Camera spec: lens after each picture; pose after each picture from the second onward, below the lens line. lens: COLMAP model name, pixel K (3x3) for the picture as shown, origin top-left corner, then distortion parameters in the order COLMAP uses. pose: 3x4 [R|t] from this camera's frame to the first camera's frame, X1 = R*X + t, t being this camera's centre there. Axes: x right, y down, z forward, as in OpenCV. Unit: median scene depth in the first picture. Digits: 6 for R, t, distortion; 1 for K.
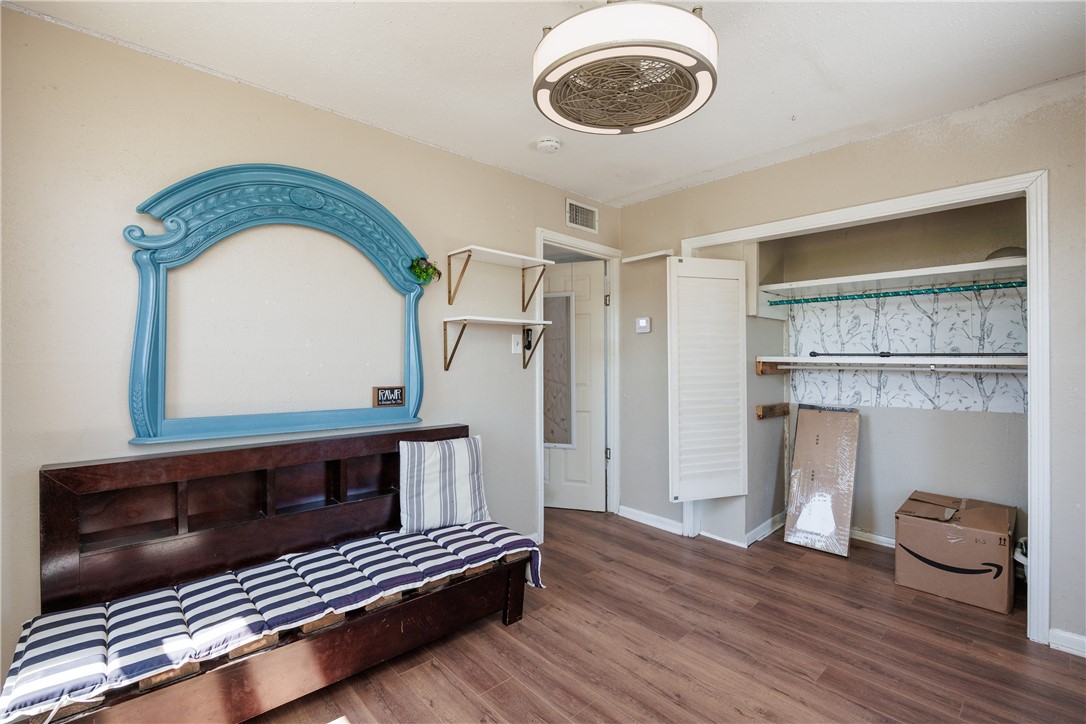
lens RADIAL K [[481.0, 0, 538.4], [0, 481.0, 360.7], [0, 0, 1]] dist [-0.015025, -0.000316]
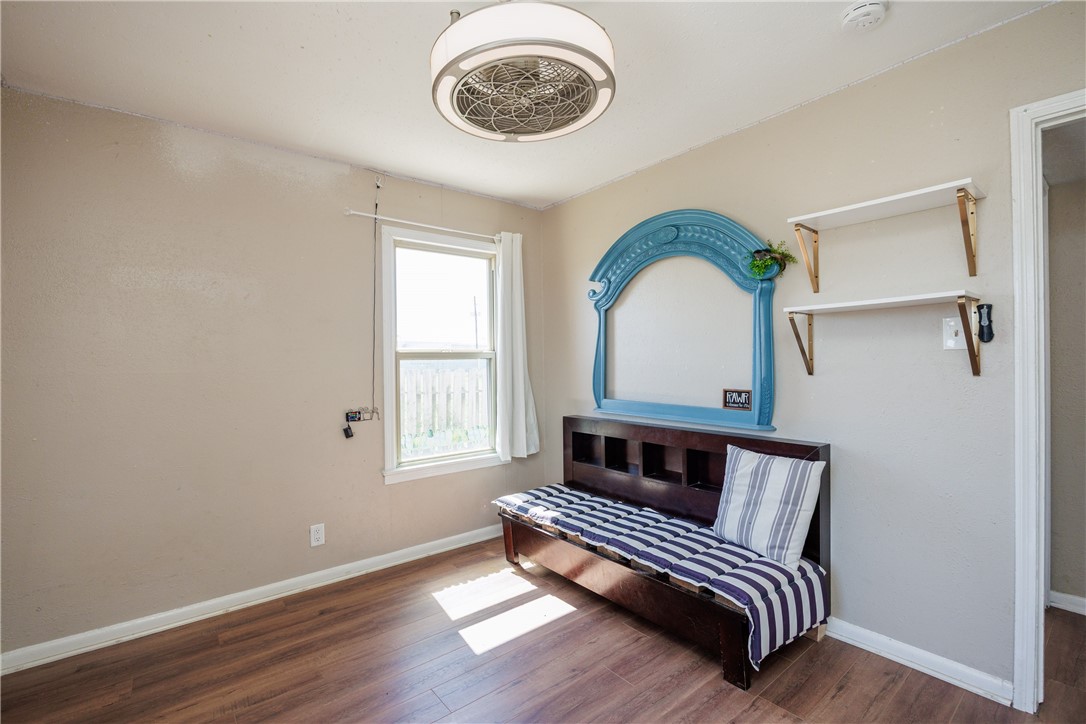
lens RADIAL K [[481.0, 0, 544.5], [0, 481.0, 363.8], [0, 0, 1]] dist [-0.015025, -0.000316]
pose [[-0.053230, -0.000871, -0.998582, 0.840205], [0.005850, 0.999982, -0.001184, 0.000036], [0.998565, -0.005905, -0.053224, 0.784029]]
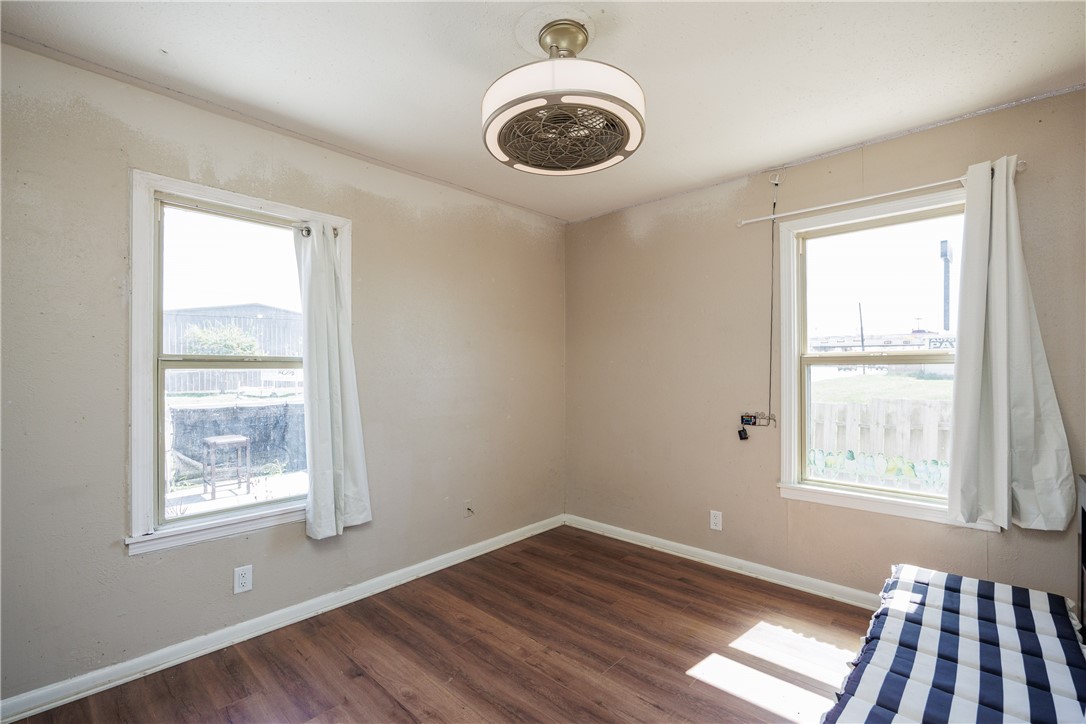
lens RADIAL K [[481.0, 0, 540.0], [0, 481.0, 364.1], [0, 0, 1]] dist [-0.015025, -0.000316]
pose [[-0.996440, 0.000270, -0.084301, 0.232322], [0.000024, 0.999996, 0.002920, -0.023102], [0.084301, 0.002908, -0.996436, 1.516364]]
